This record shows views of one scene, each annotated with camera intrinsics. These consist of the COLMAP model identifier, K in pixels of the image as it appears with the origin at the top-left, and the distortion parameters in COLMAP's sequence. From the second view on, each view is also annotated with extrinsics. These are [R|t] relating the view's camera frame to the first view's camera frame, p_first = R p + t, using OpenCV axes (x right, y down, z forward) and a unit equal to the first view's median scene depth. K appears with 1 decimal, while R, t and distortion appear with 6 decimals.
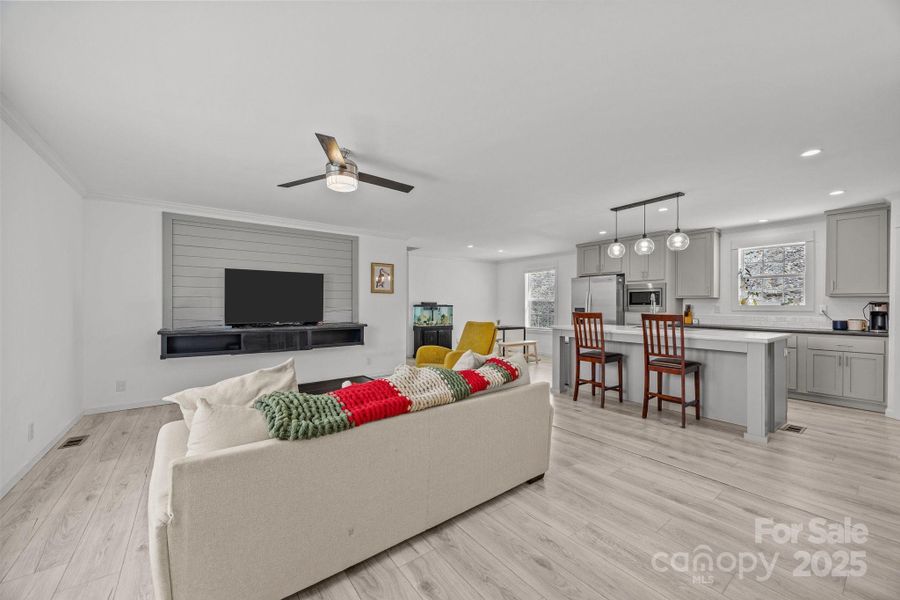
lens RADIAL K [[348.8, 0, 446.6], [0, 348.8, 304.2], [0, 0, 1]] dist [0.001446, 0.000224]
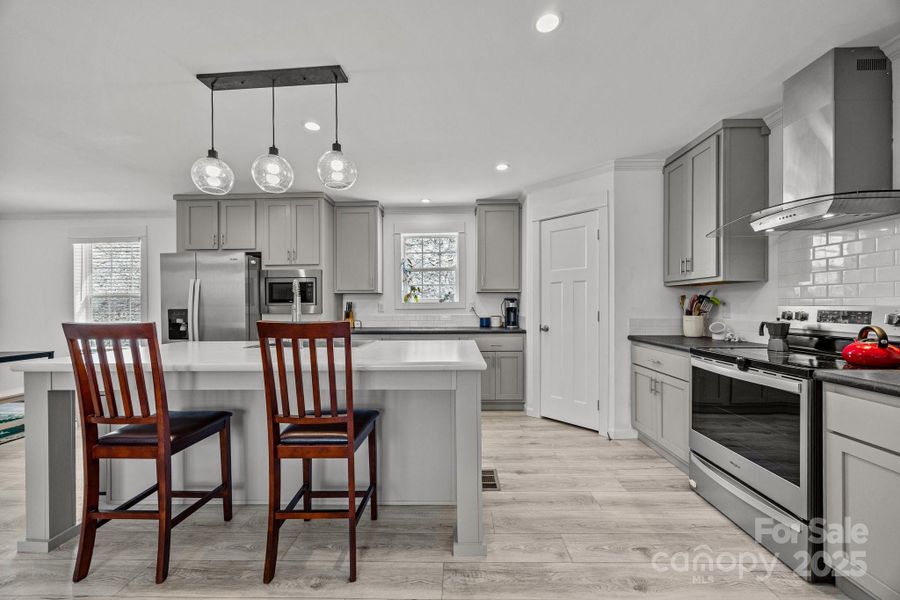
lens RADIAL K [[344.5, 0, 451.9], [0, 344.5, 304.8], [0, 0, 1]] dist [0.000389, -0.000196]
pose [[0.613799, -0.008738, 0.789414, 0.327247], [0.007622, 0.999958, 0.005142, 0.006477], [-0.789426, 0.002861, 0.613840, 0.500005]]
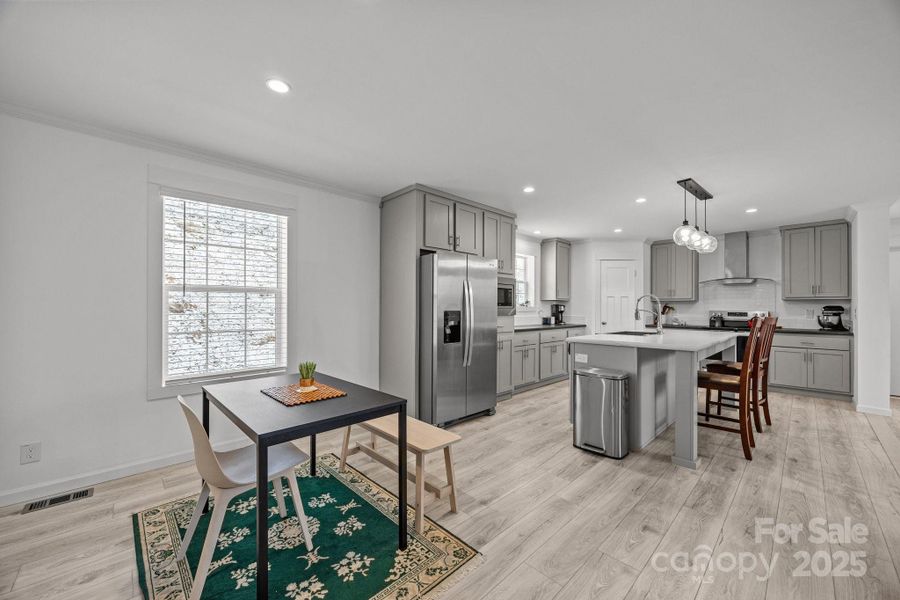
lens RADIAL K [[344.5, 0, 451.9], [0, 344.5, 304.8], [0, 0, 1]] dist [0.000389, -0.000196]
pose [[-0.127633, 0.003849, 0.991814, -0.186640], [-0.007089, 0.999963, -0.004793, 0.005422], [-0.991796, -0.007643, -0.127601, 1.577908]]
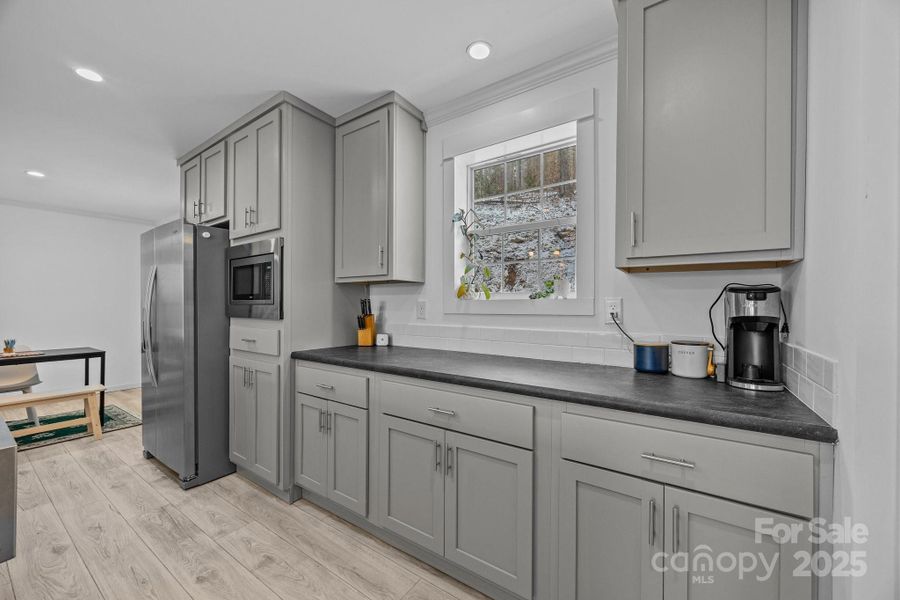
lens RADIAL K [[348.8, 0, 446.6], [0, 348.8, 304.2], [0, 0, 1]] dist [0.001446, 0.000224]
pose [[0.949645, -0.001724, 0.313323, 0.860056], [0.000874, 0.999996, 0.002855, 0.008395], [-0.313327, -0.002438, 0.949642, 0.766880]]
